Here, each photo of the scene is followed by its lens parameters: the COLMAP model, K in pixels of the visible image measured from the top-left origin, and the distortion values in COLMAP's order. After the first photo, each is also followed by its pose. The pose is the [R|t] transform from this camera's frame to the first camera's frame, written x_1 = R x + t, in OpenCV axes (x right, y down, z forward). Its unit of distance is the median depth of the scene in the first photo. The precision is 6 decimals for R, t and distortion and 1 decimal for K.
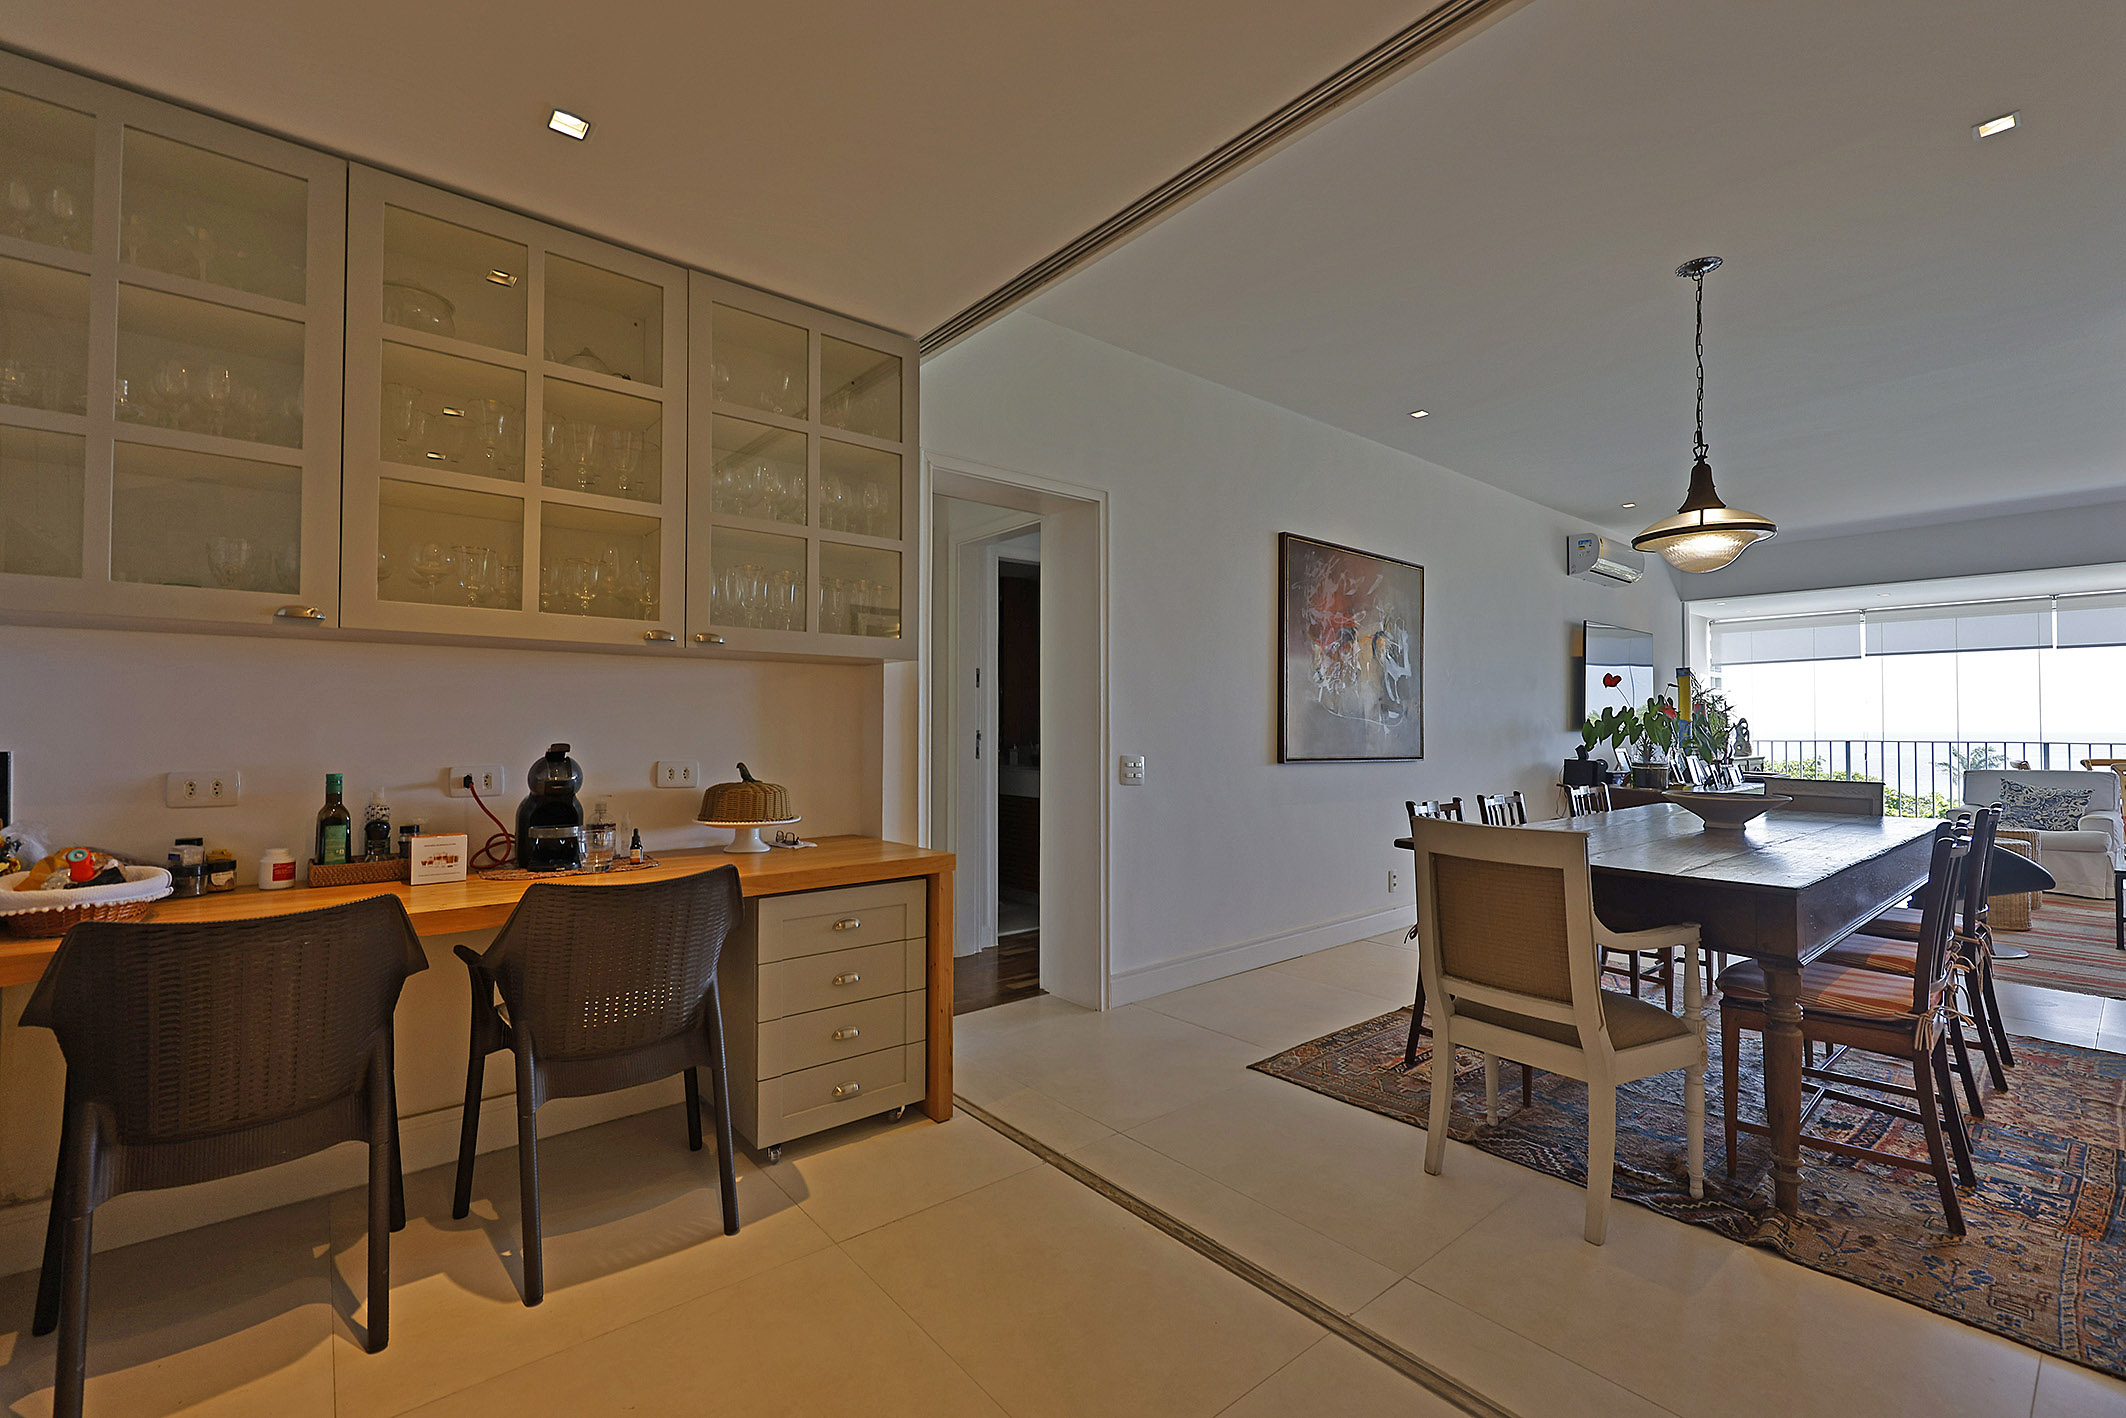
lens RADIAL K [[906.1, 0, 1061.1], [0, 906.1, 709.6], [0, 0, 1]] dist [0.000563, -0.000139]
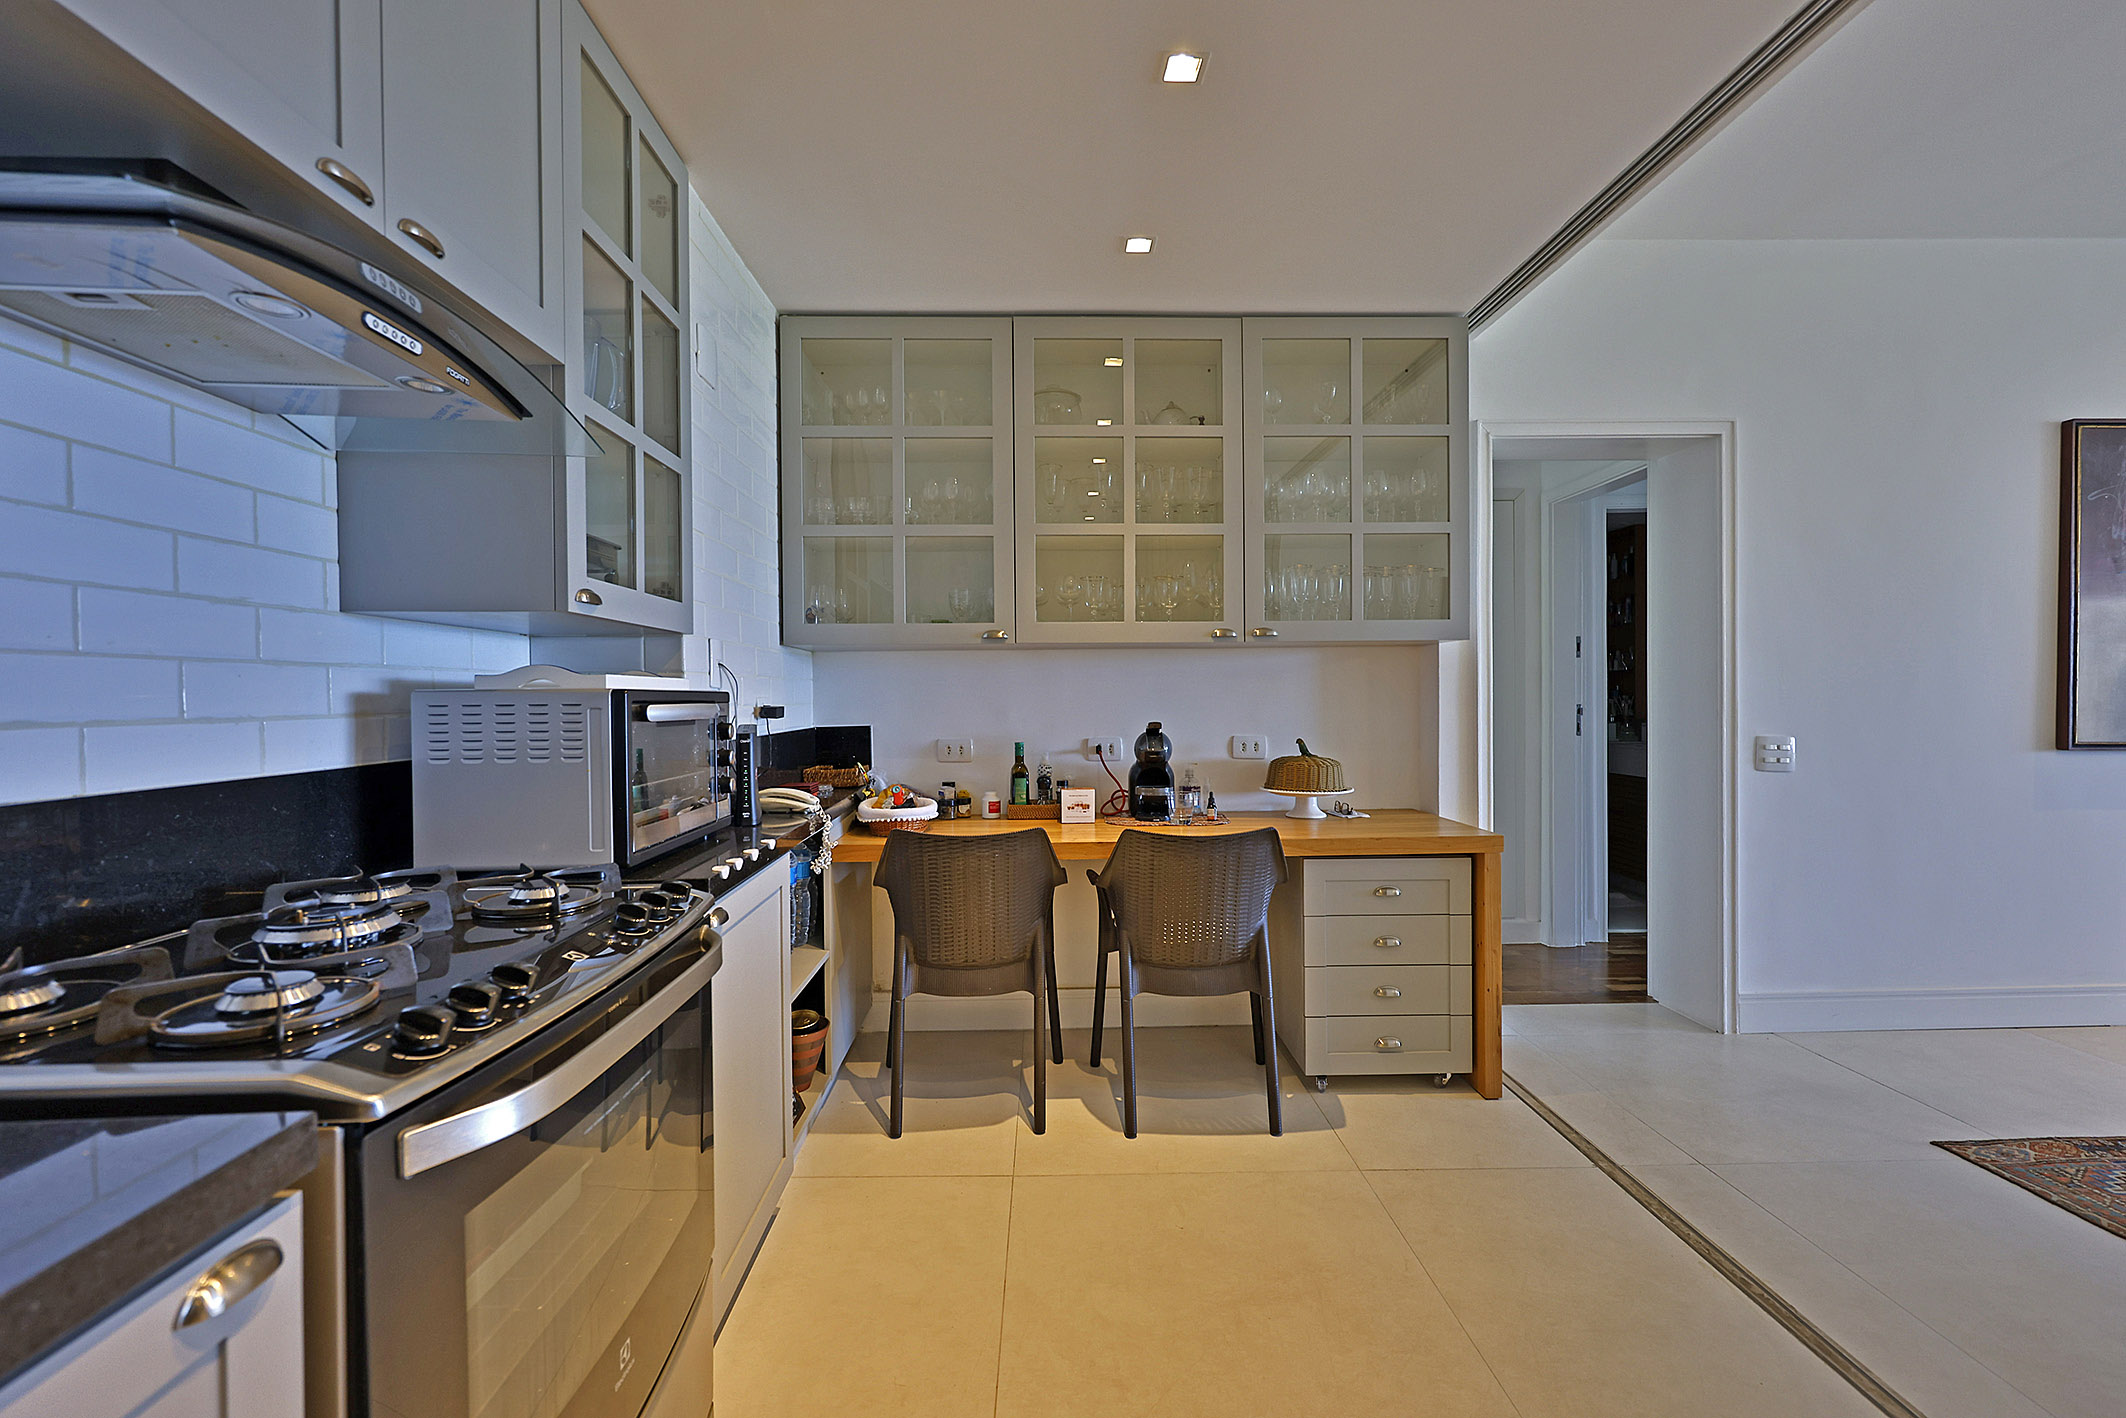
lens RADIAL K [[906.1, 0, 1061.2], [0, 906.1, 707.1], [0, 0, 1]] dist [0.000563, -0.000139]
pose [[0.780009, -0.000231, -0.625769, 0.120135], [0.022442, 0.999367, 0.027605, -0.018347], [0.625366, -0.035575, 0.779520, -0.064830]]
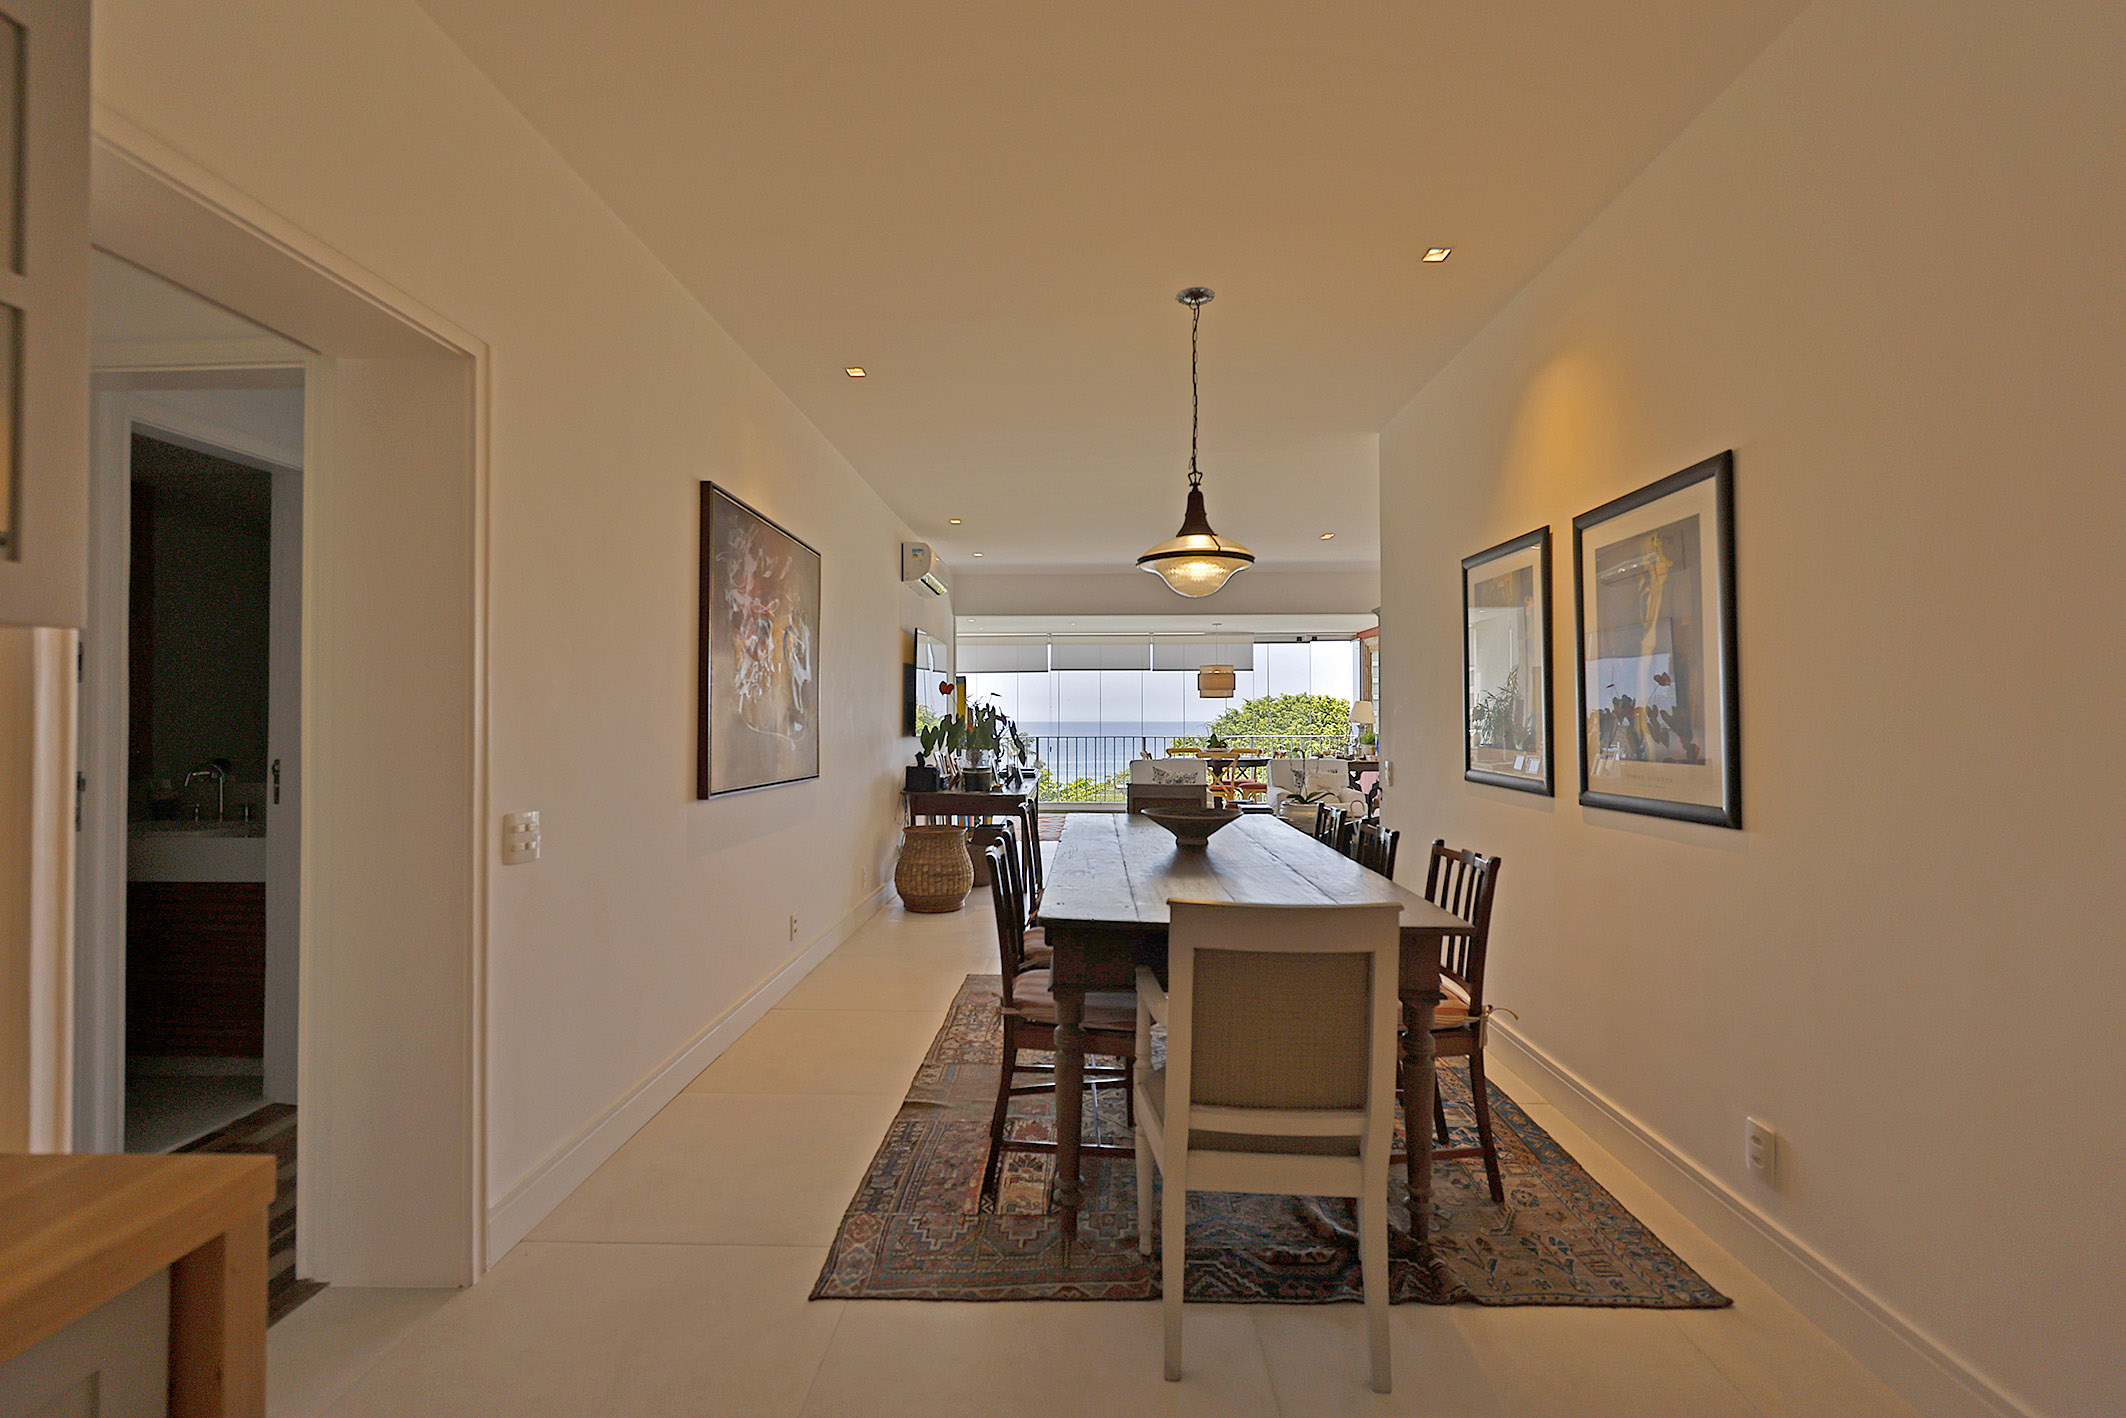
lens RADIAL K [[906.1, 0, 1064.4], [0, 906.1, 706.9], [0, 0, 1]] dist [0.000563, -0.000139]
pose [[0.663750, 0.007686, 0.747915, -0.172057], [-0.011709, 0.999931, 0.000115, -0.028731], [-0.747863, -0.008834, 0.663794, 0.482955]]
